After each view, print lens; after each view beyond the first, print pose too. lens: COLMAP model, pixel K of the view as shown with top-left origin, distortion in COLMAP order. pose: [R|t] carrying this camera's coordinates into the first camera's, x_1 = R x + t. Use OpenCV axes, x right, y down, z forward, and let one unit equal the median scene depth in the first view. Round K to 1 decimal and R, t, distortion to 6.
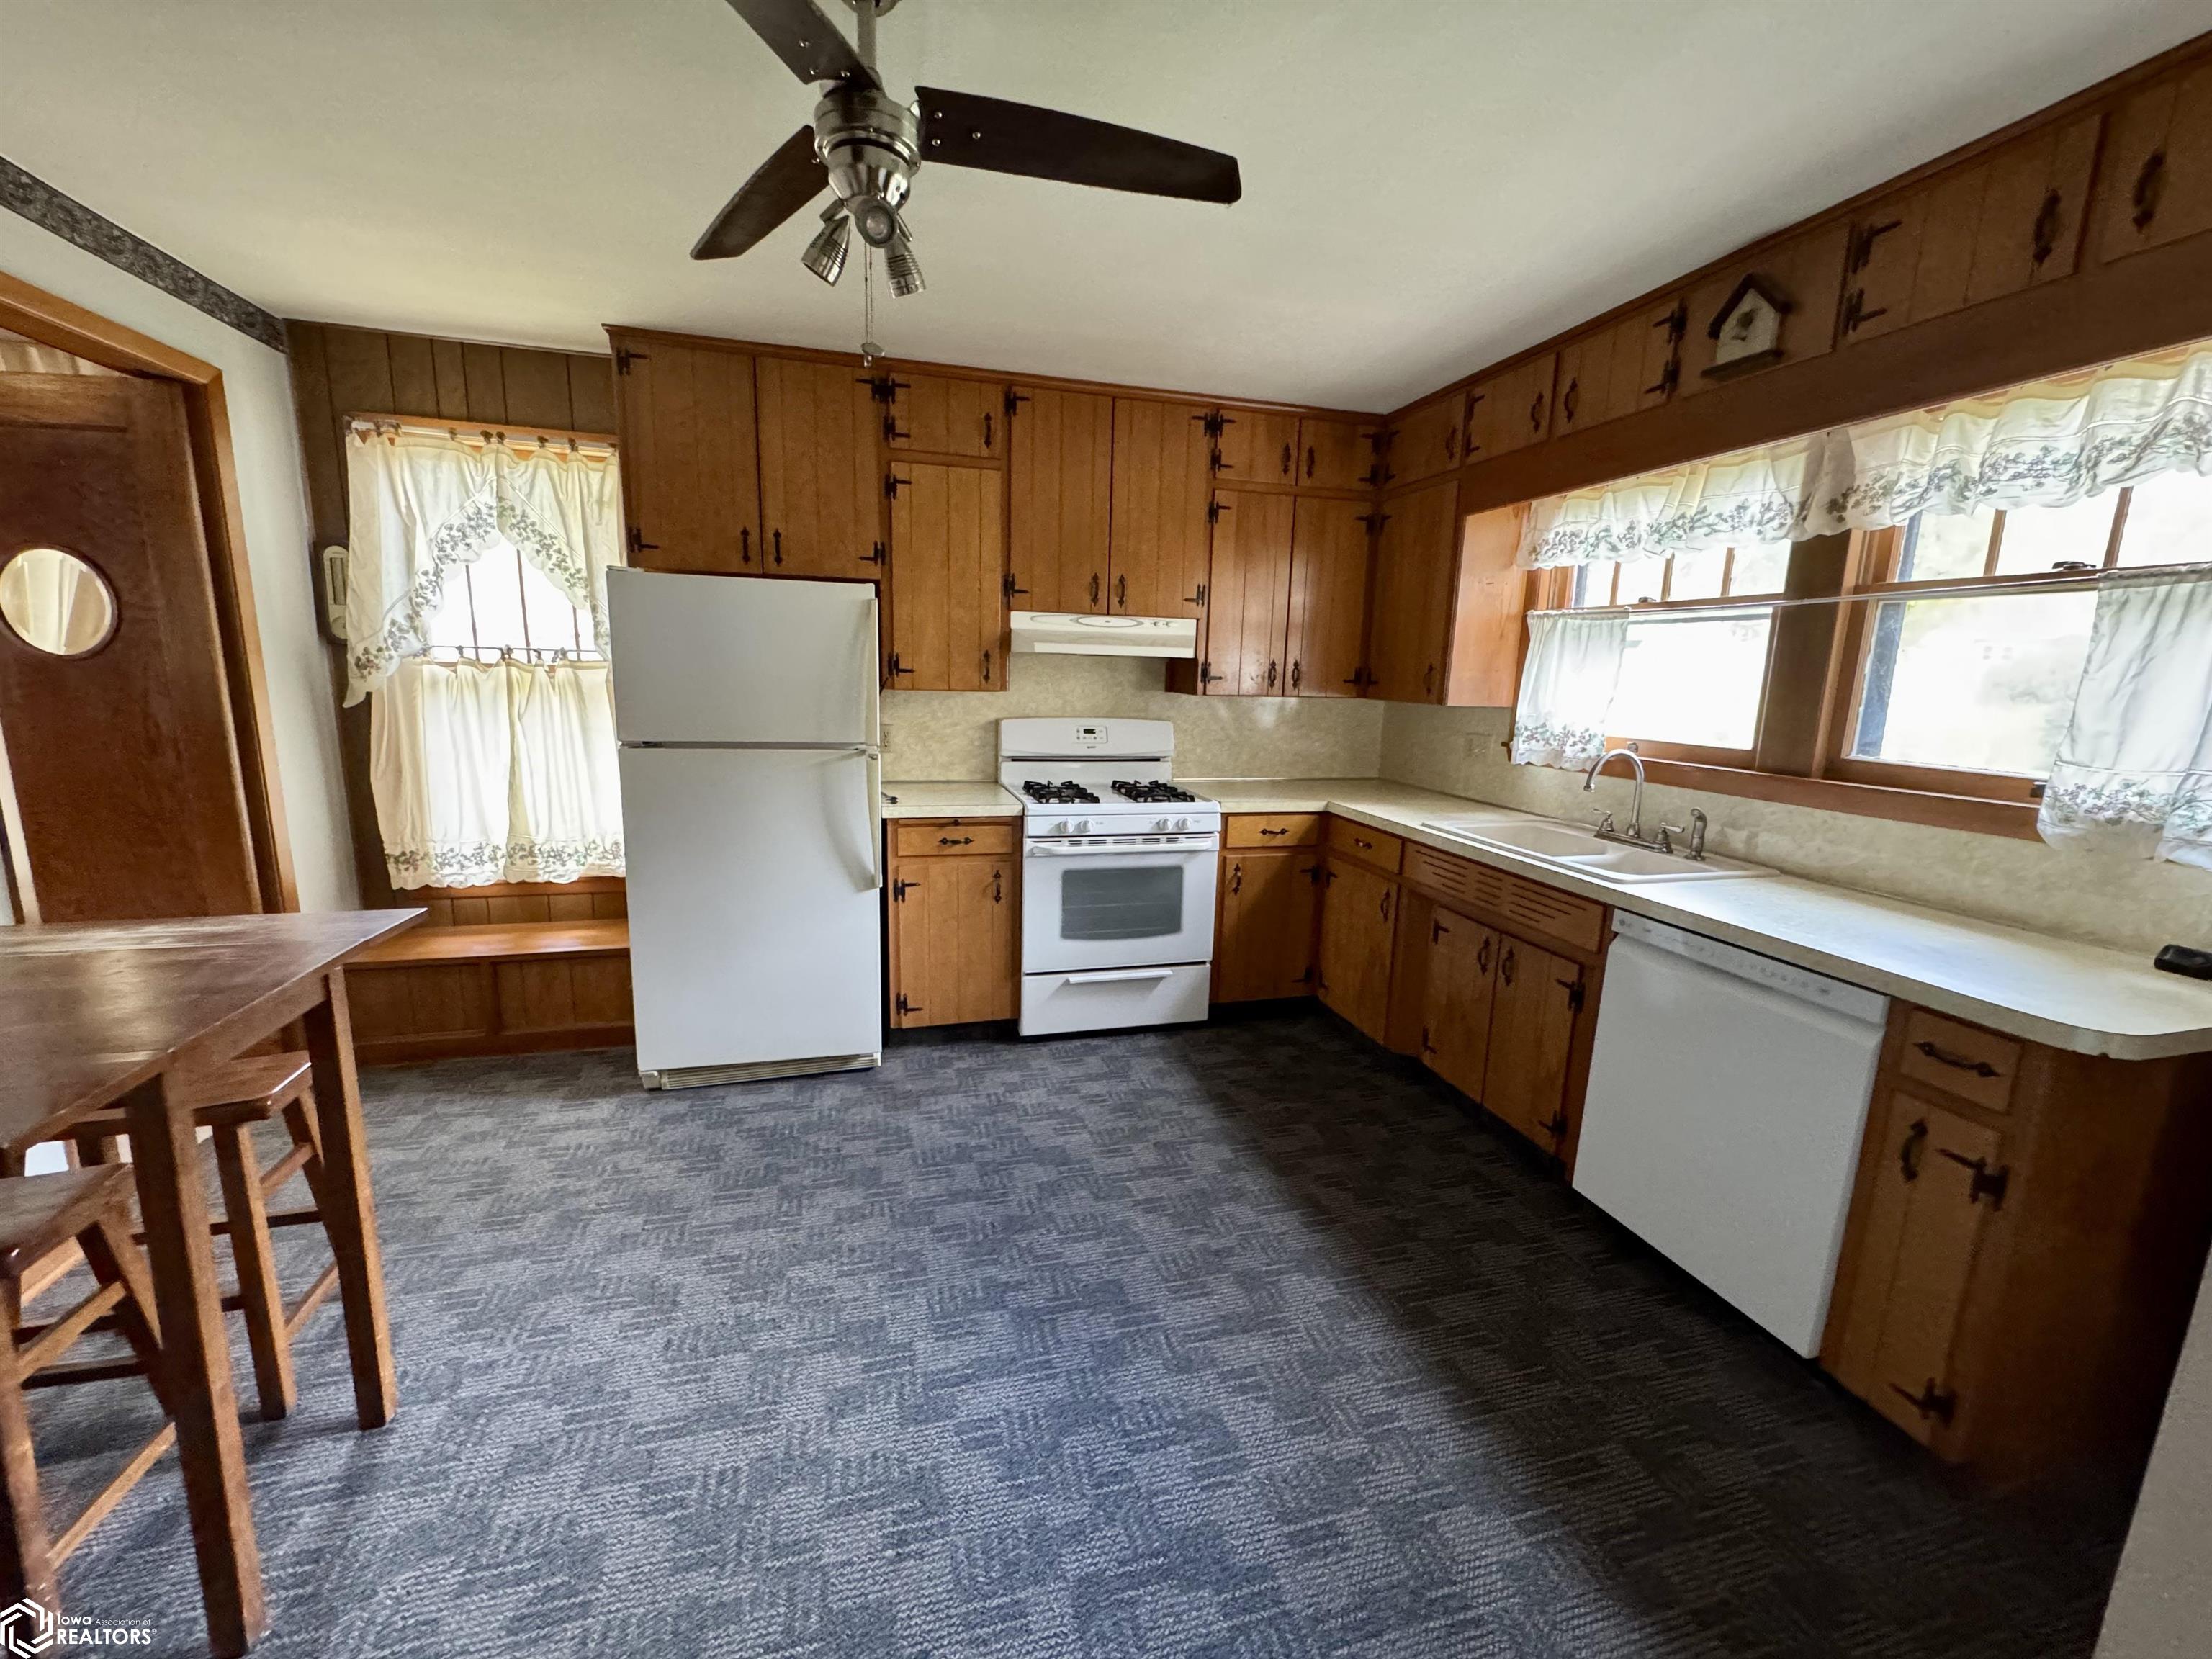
lens RADIAL K [[883.5, 0, 1104.4], [0, 883.5, 827.0], [0, 0, 1]] dist [0.001636, 0.000100]
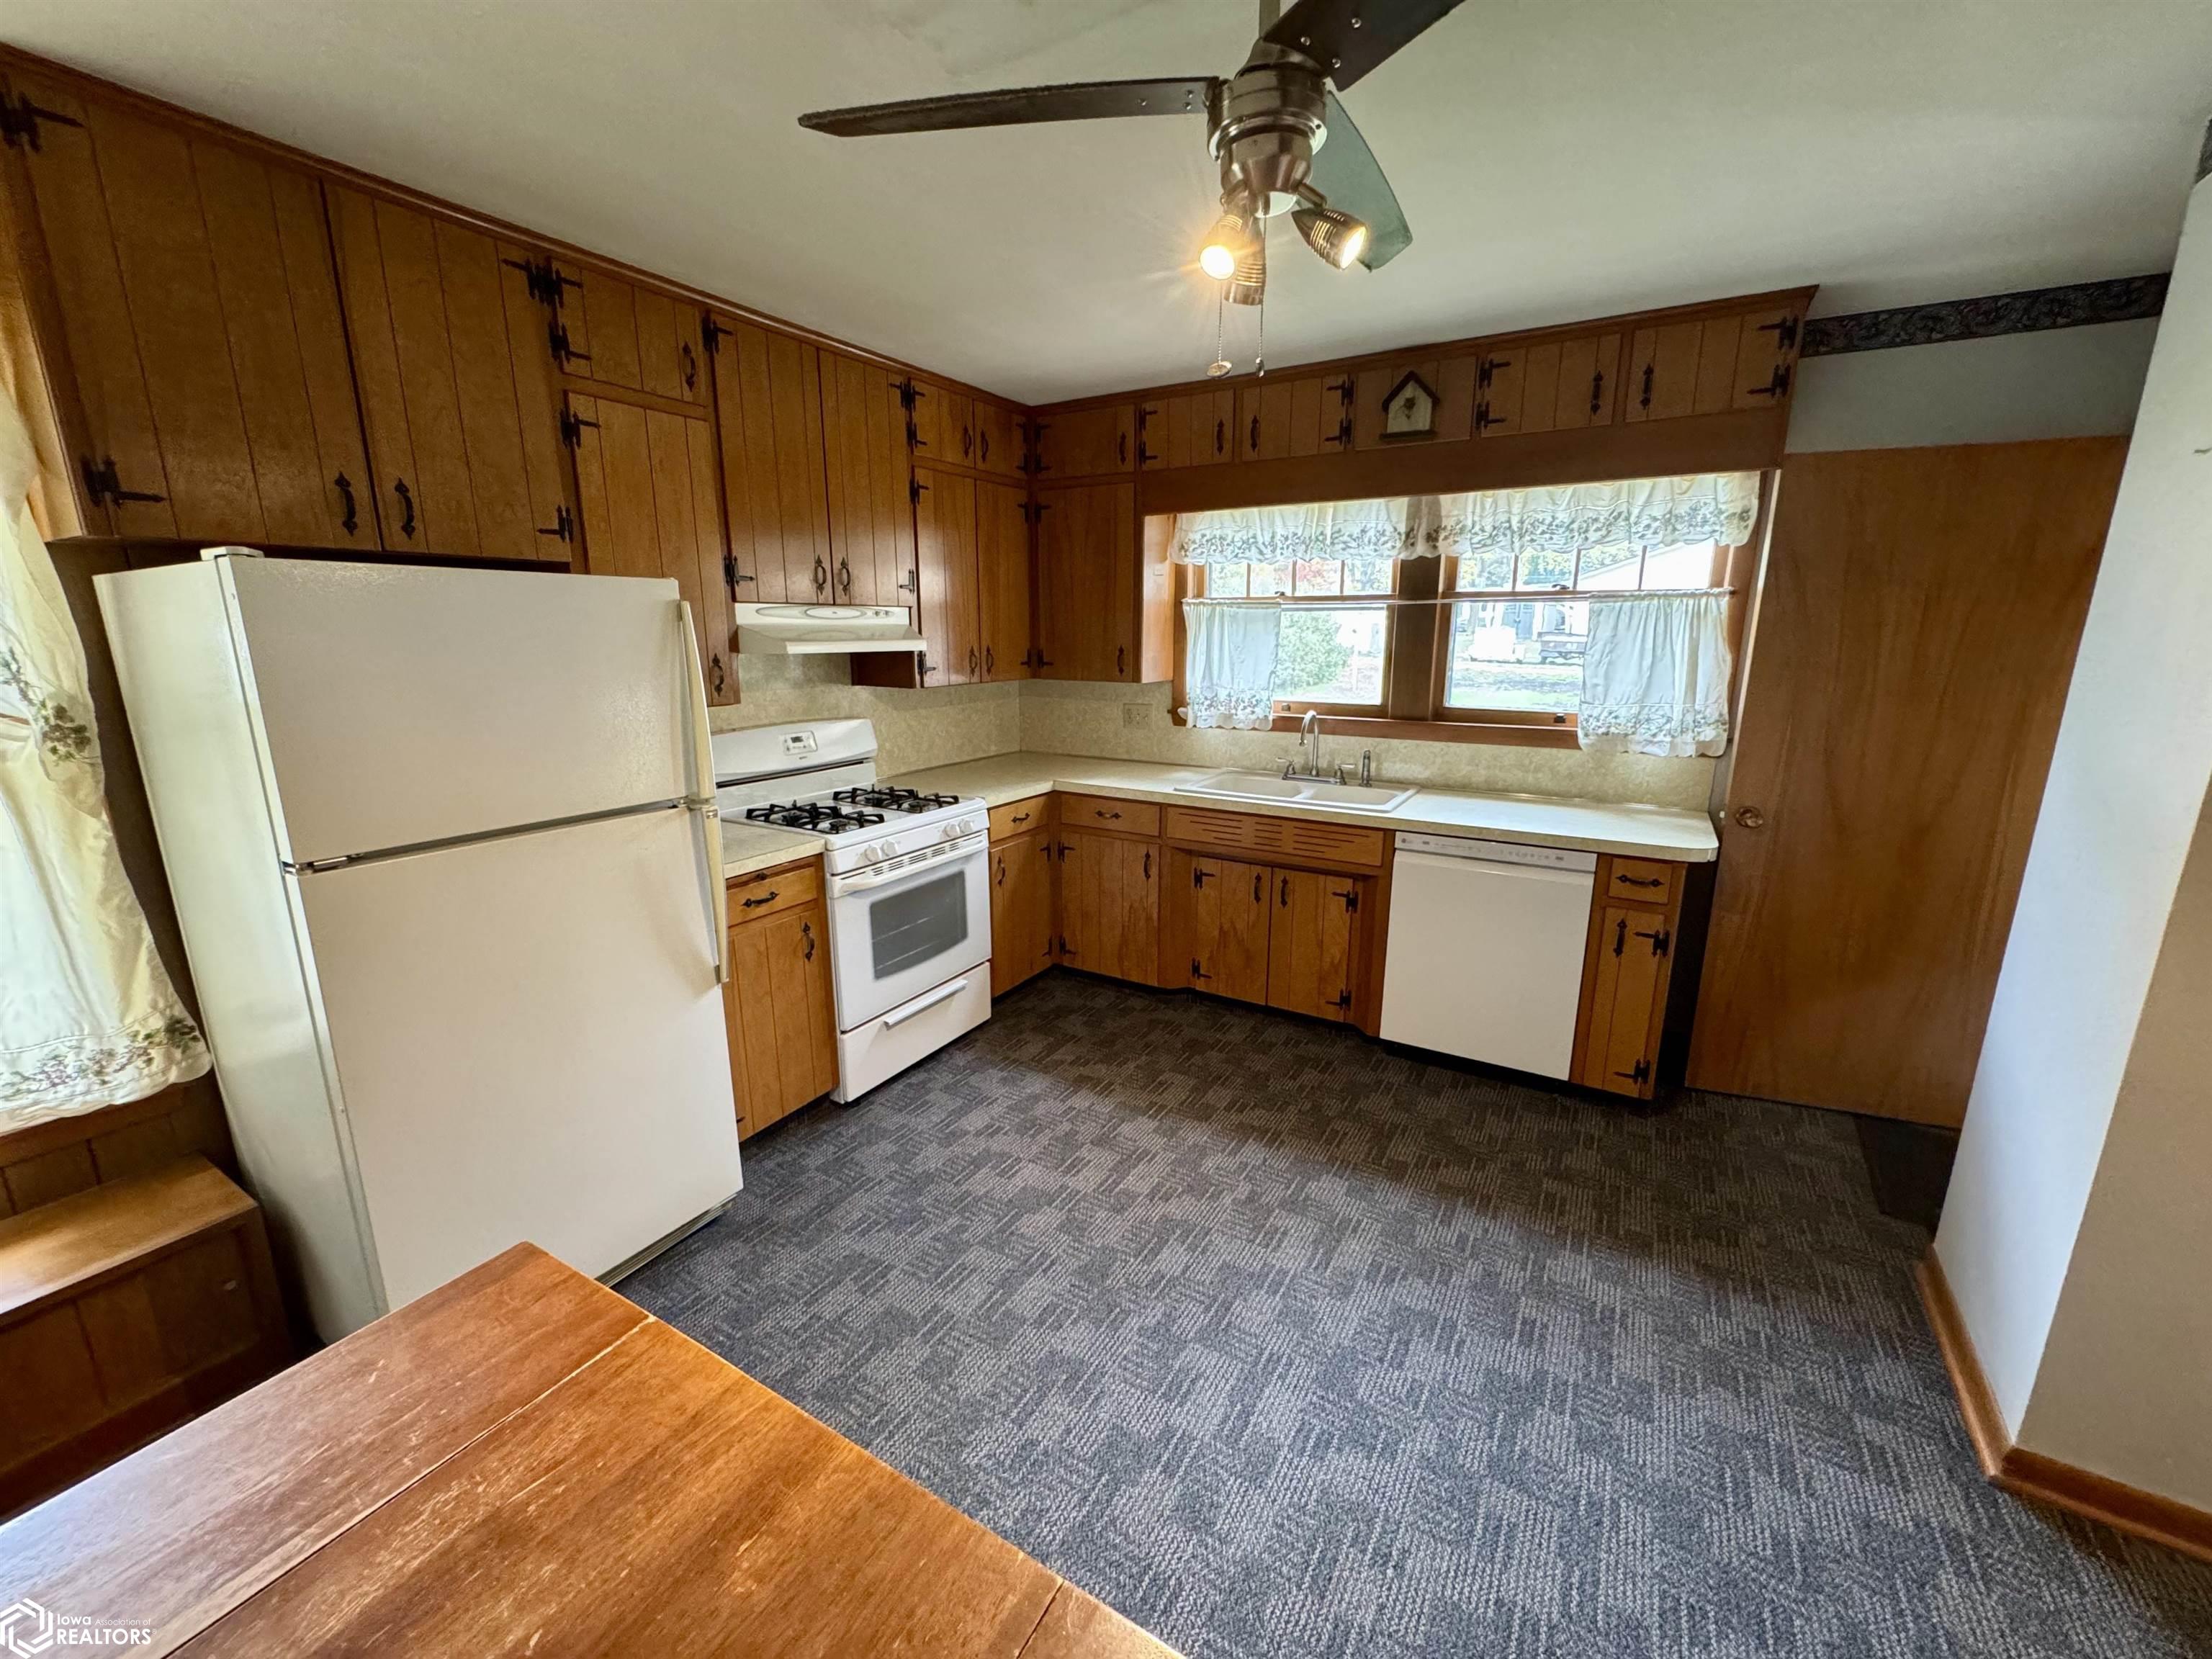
lens RADIAL K [[883.5, 0, 1107.0], [0, 883.5, 827.8], [0, 0, 1]] dist [0.001636, 0.000100]
pose [[0.722812, -0.180841, 0.666963, -0.508399], [0.144296, 0.983373, 0.110254, -0.099621], [-0.675812, 0.016547, 0.736888, 0.223023]]
